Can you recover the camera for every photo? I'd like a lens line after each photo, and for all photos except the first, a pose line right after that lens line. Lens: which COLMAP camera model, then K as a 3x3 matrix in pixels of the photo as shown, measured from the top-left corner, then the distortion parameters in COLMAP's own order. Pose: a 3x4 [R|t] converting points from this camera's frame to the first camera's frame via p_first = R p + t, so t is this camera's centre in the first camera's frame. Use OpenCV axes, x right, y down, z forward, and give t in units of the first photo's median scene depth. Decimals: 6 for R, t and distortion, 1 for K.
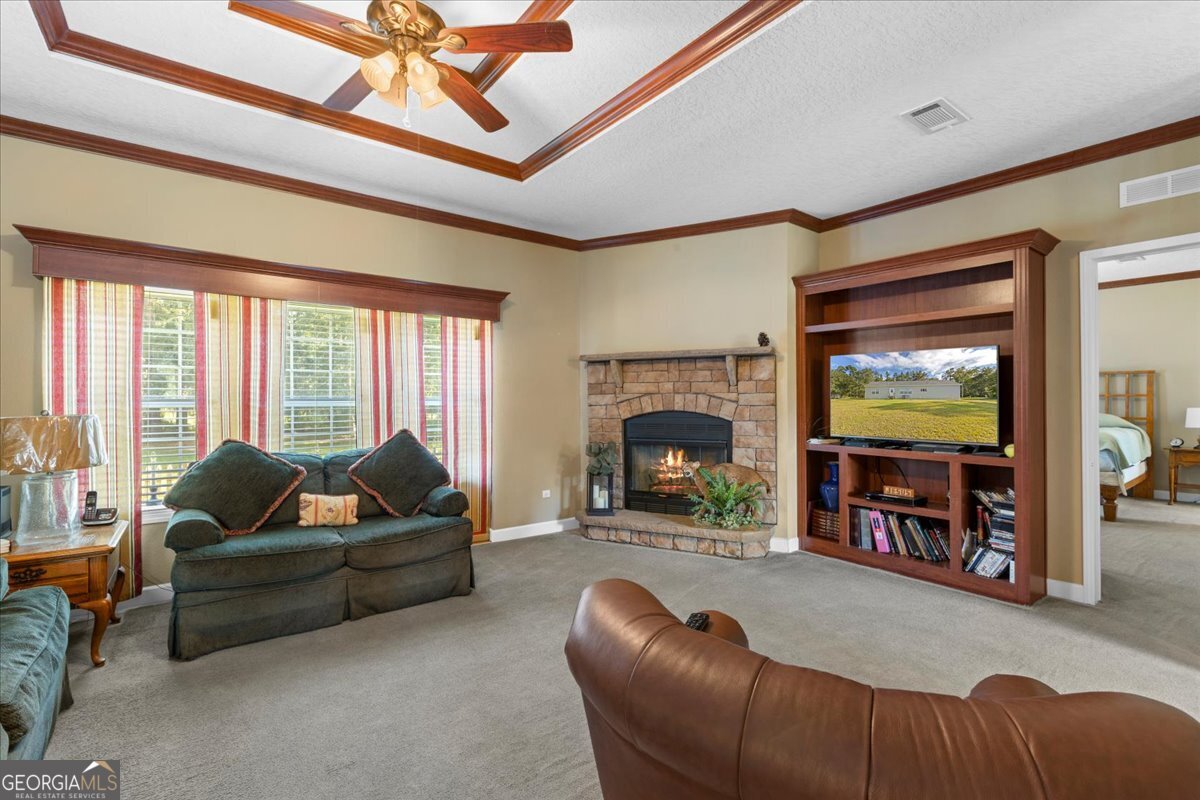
lens RADIAL K [[543.6, 0, 599.7], [0, 543.6, 399.6], [0, 0, 1]] dist [0.002919, -0.000112]
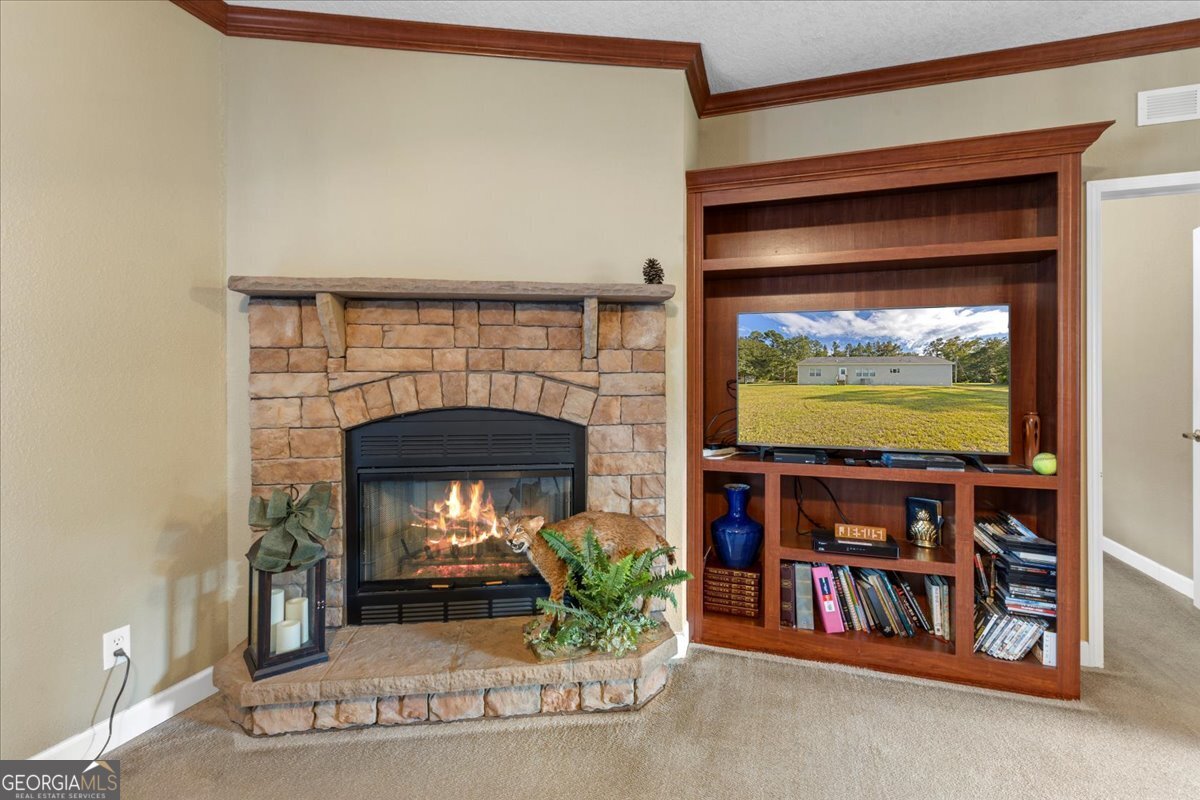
lens RADIAL K [[540.4, 0, 608.9], [0, 540.4, 379.6], [0, 0, 1]] dist [-0.002647, 0.000215]
pose [[0.821238, 0.005334, 0.570561, -0.037897], [-0.002976, 0.999983, -0.005065, -0.002563], [-0.570578, 0.002462, 0.821240, 0.581475]]
